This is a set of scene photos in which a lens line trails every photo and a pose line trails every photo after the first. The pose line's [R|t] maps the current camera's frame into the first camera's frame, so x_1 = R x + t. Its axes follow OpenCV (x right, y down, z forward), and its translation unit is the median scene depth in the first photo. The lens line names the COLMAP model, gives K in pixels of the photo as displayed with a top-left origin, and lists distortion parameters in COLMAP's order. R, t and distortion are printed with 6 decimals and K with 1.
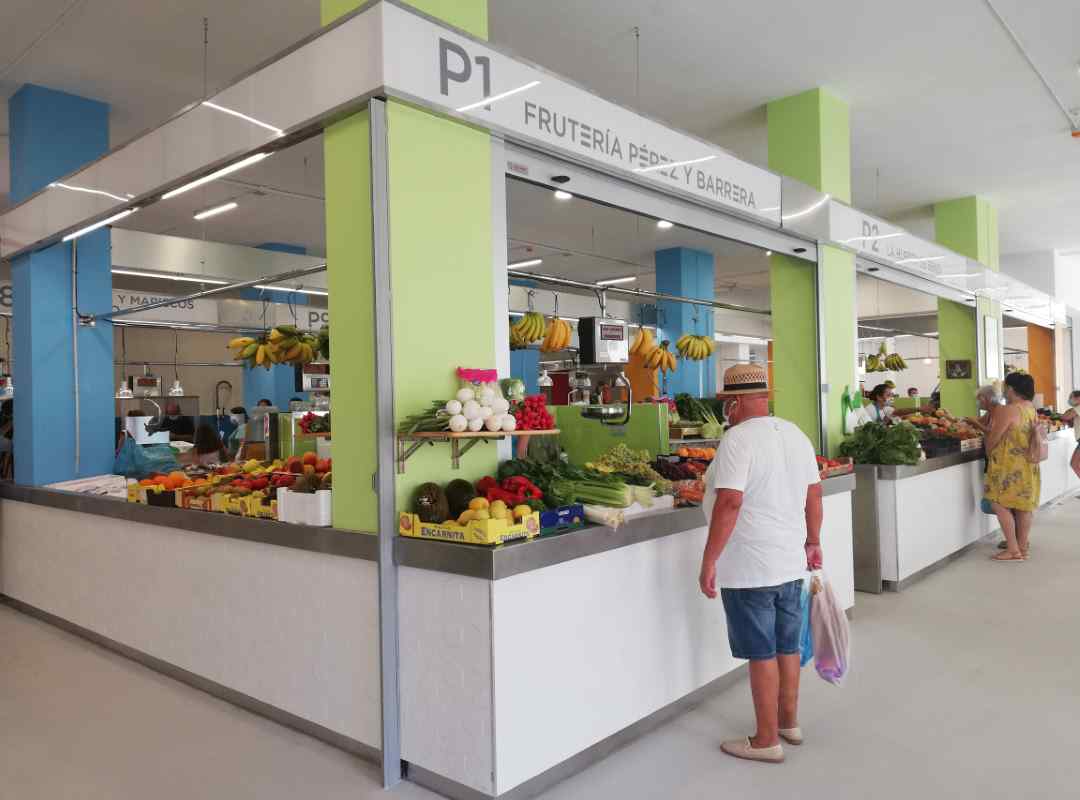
lens RADIAL K [[814.2, 0, 540.0], [0, 814.2, 400.0], [0, 0, 1]] dist [0.042637, -0.003620]
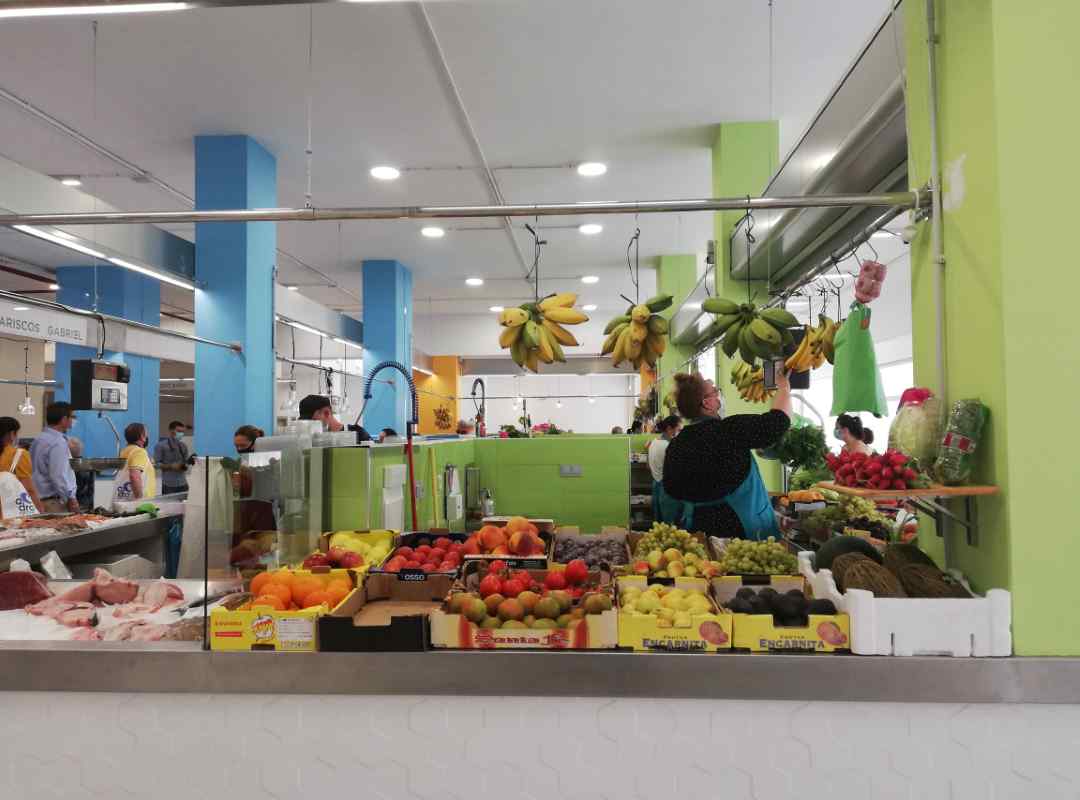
lens RADIAL K [[814.2, 0, 540.0], [0, 814.2, 400.0], [0, 0, 1]] dist [0.042637, -0.003620]
pose [[0.797884, 0.041959, 0.601349, -0.709612], [-0.015848, 0.998690, -0.048655, 0.013338], [-0.602603, 0.029291, 0.797504, 0.622719]]
